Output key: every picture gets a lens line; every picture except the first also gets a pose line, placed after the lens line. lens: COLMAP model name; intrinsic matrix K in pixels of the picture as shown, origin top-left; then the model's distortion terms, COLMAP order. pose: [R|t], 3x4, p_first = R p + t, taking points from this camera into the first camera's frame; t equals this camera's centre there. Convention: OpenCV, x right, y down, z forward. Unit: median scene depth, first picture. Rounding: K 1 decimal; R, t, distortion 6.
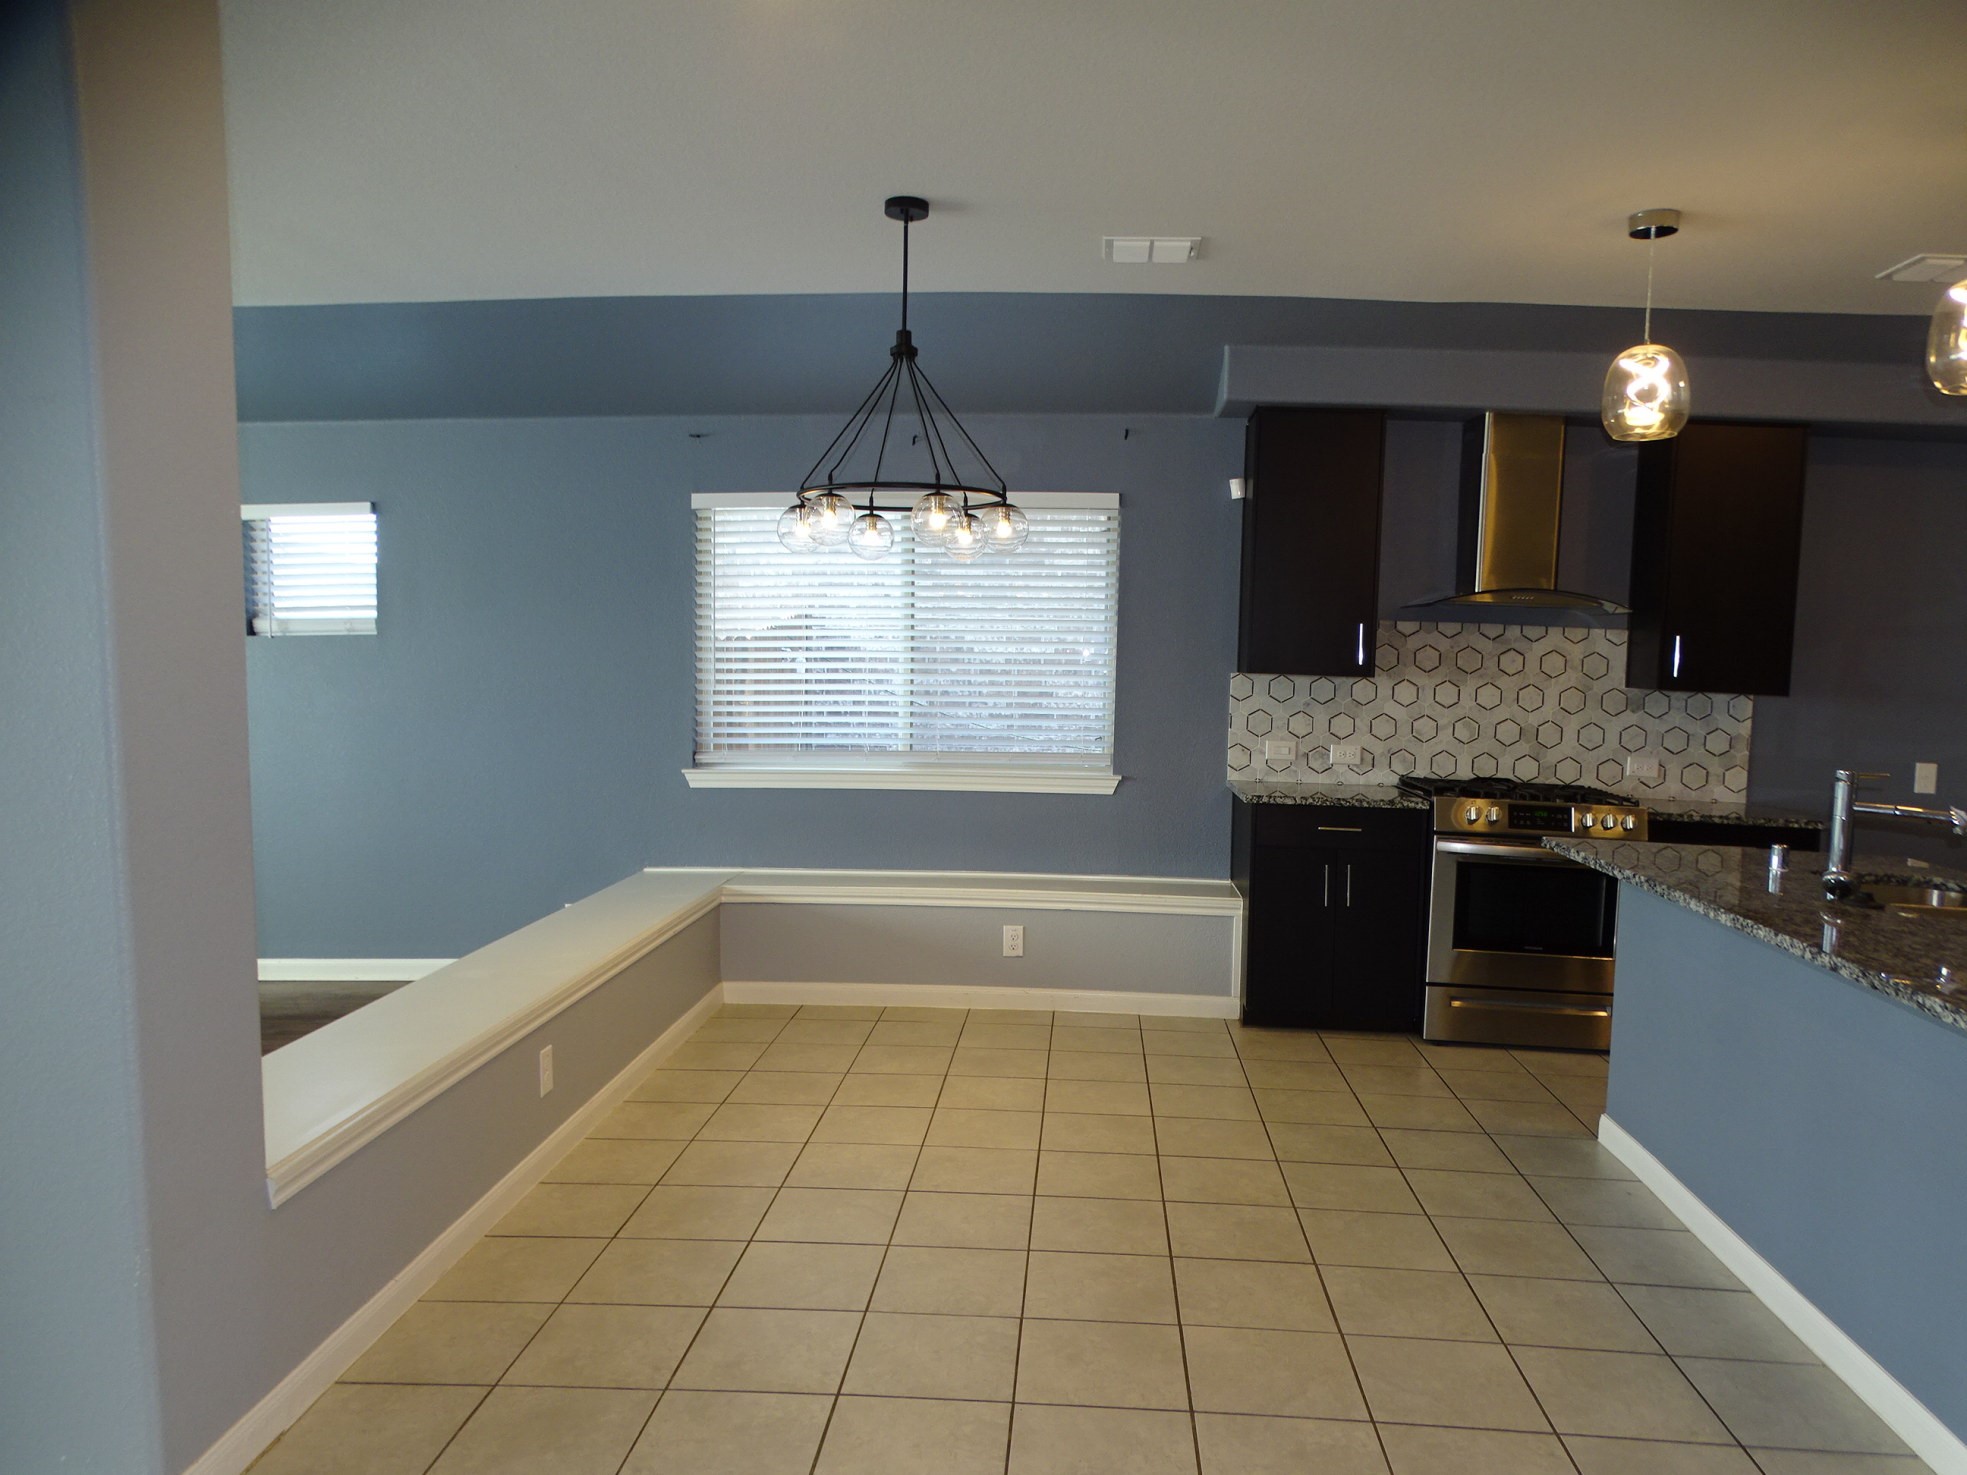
lens RADIAL K [[1390.8, 0, 989.0], [0, 1390.8, 706.0], [0, 0, 1]] dist [0.002573, -0.002958]
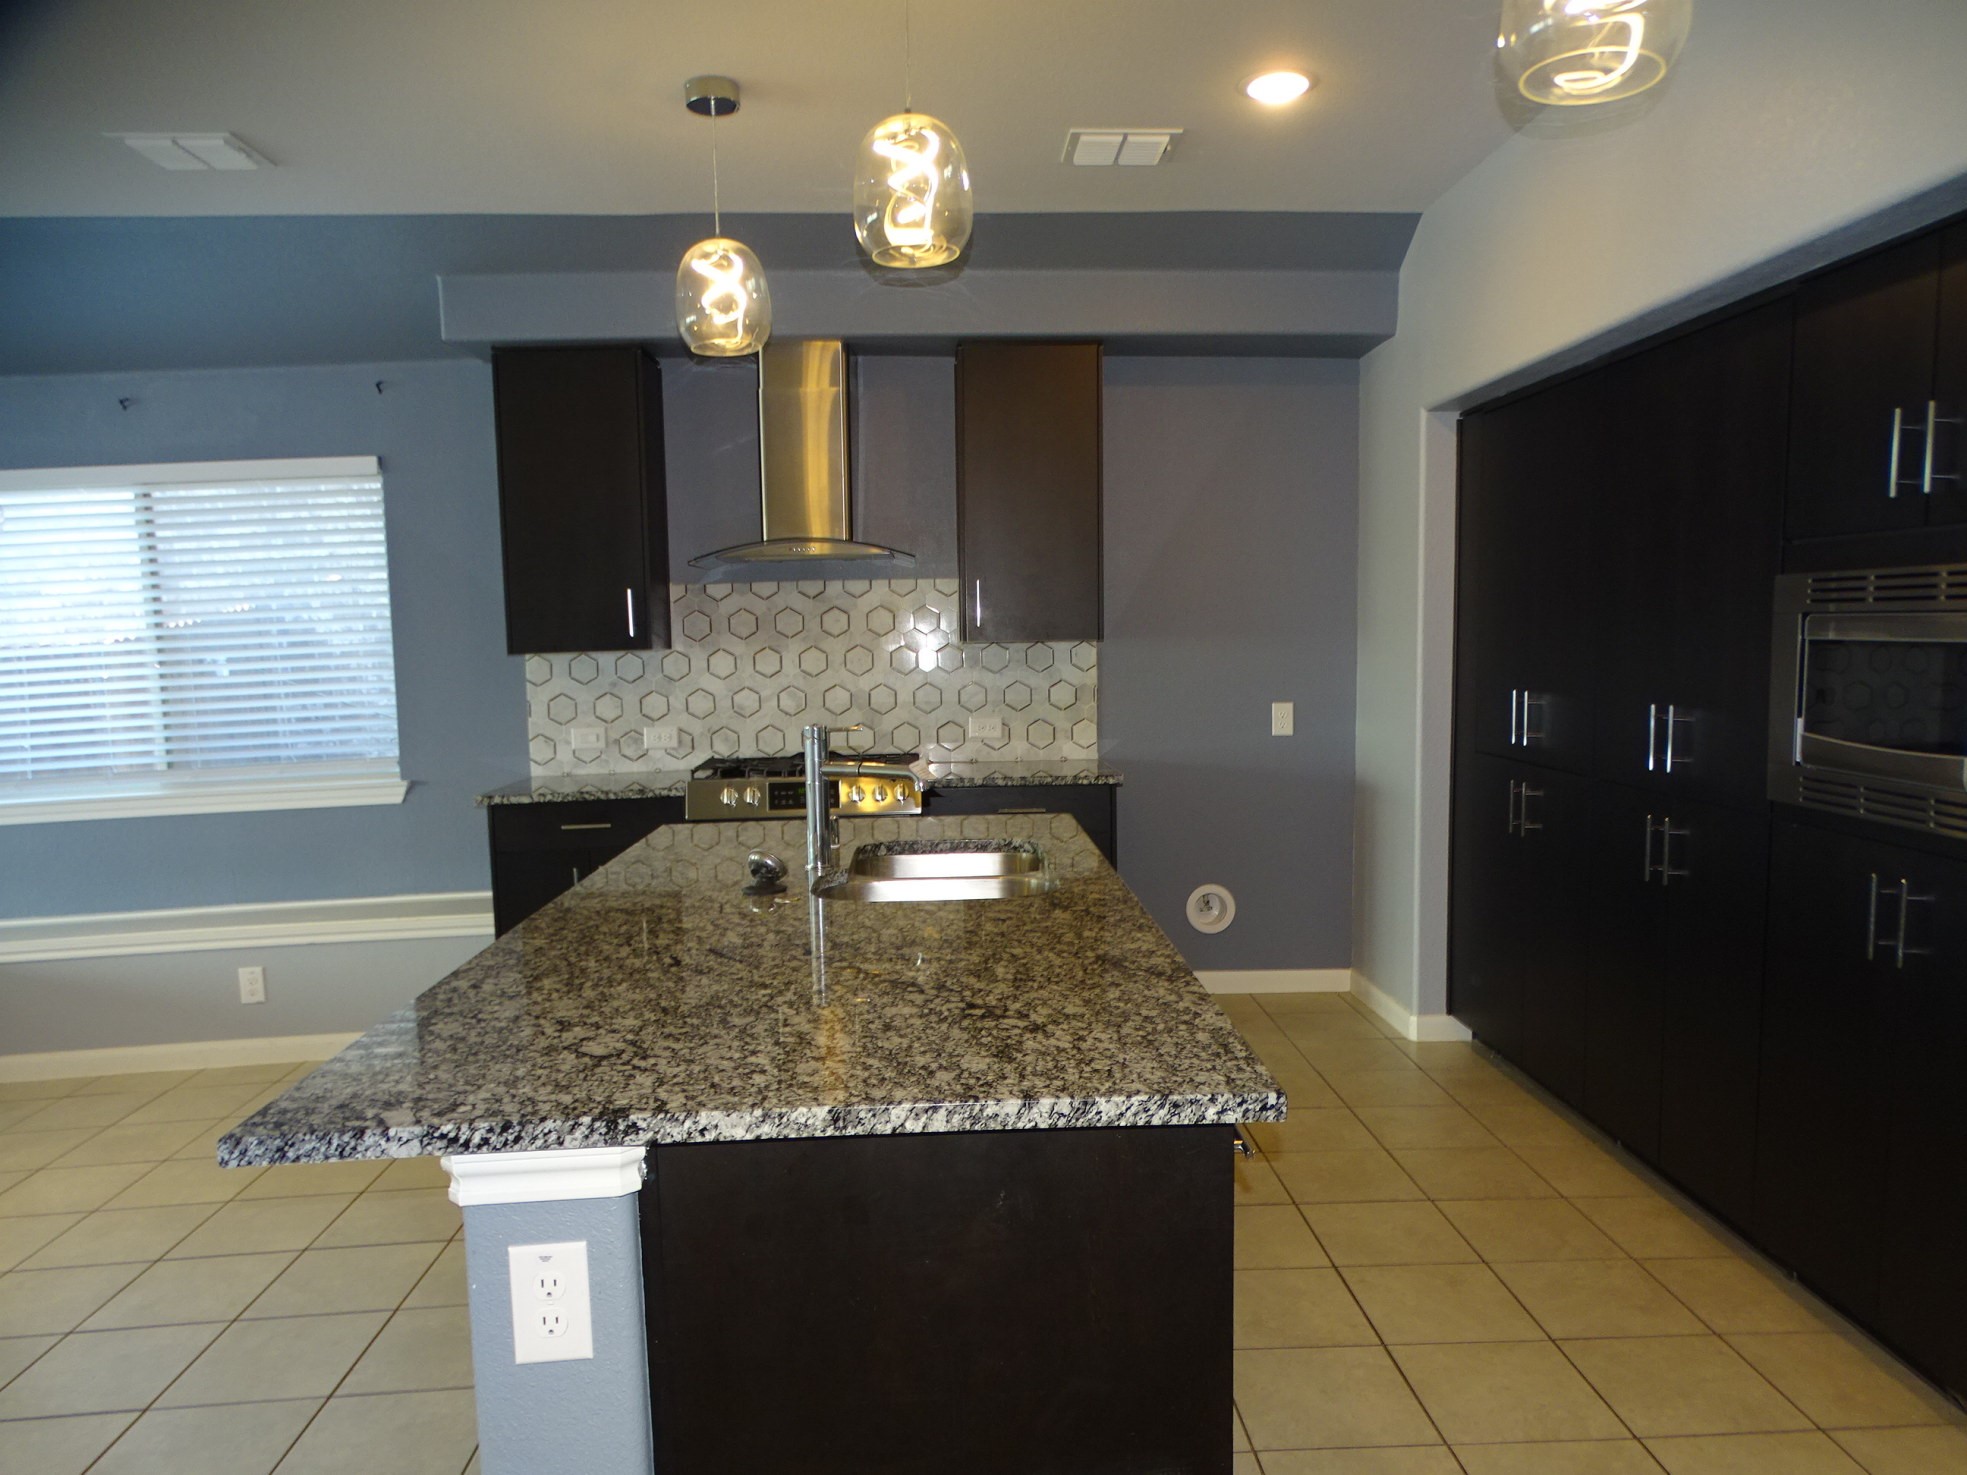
lens RADIAL K [[1390.8, 0, 989.0], [0, 1390.8, 706.0], [0, 0, 1]] dist [0.002573, -0.002958]
pose [[0.990910, -0.071401, 0.114018, 0.373255], [0.070078, 0.997420, 0.015580, 0.016015], [-0.114836, -0.007448, 0.993357, 0.097859]]
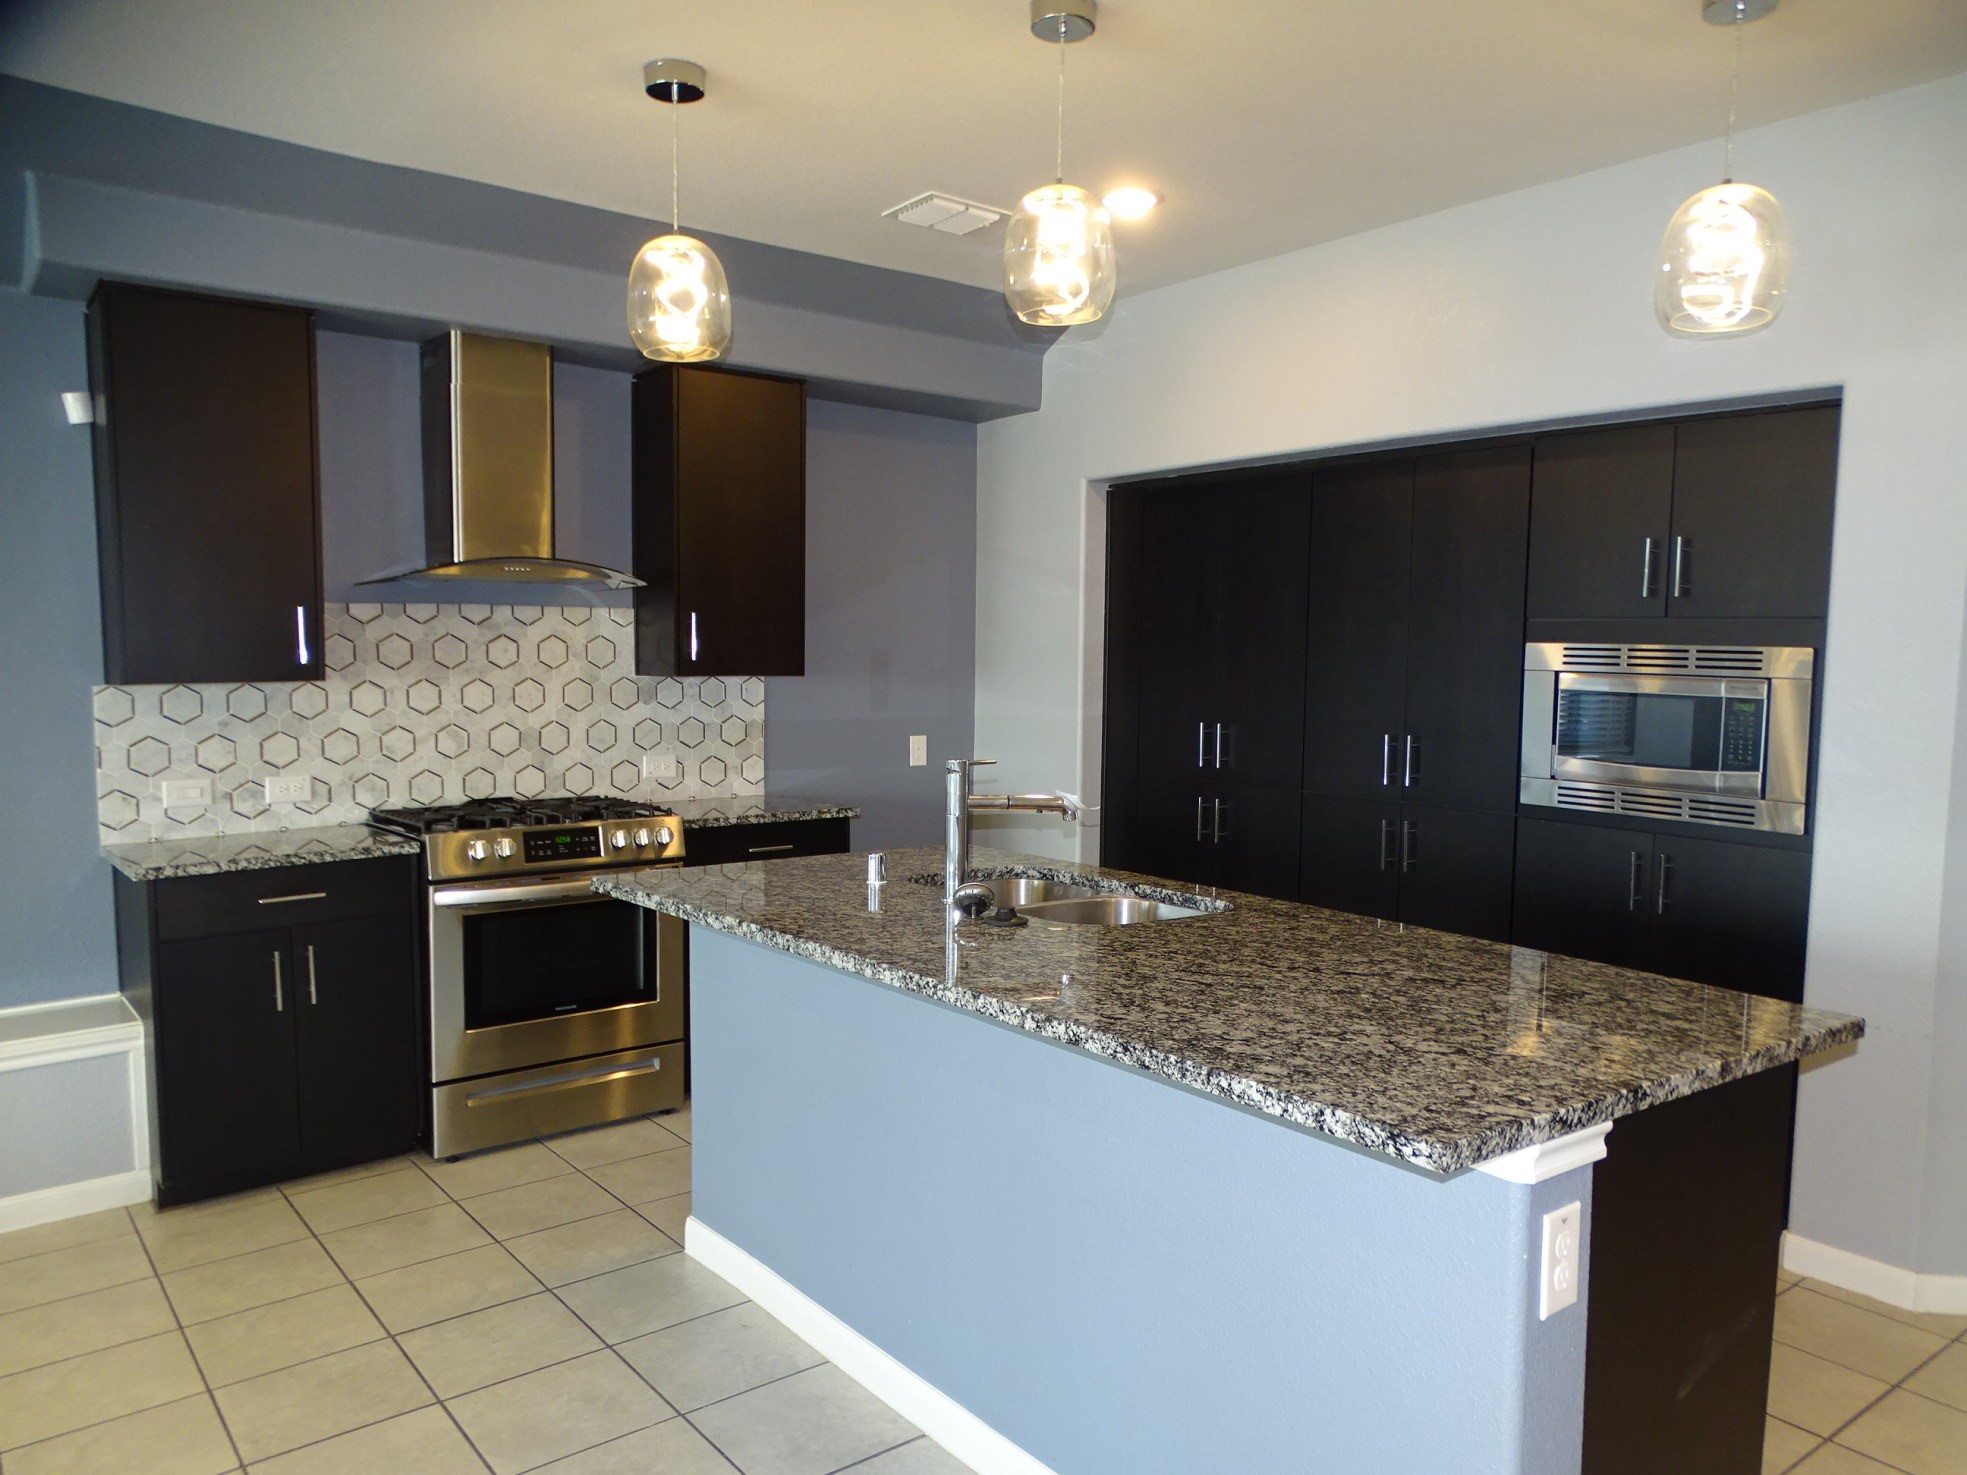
lens RADIAL K [[1390.8, 0, 989.0], [0, 1390.8, 706.0], [0, 0, 1]] dist [0.002573, -0.002958]
pose [[0.737646, -0.068698, 0.671684, 0.042864], [0.064966, 0.997416, 0.030667, -0.006792], [-0.672055, 0.021015, 0.740203, 0.224007]]
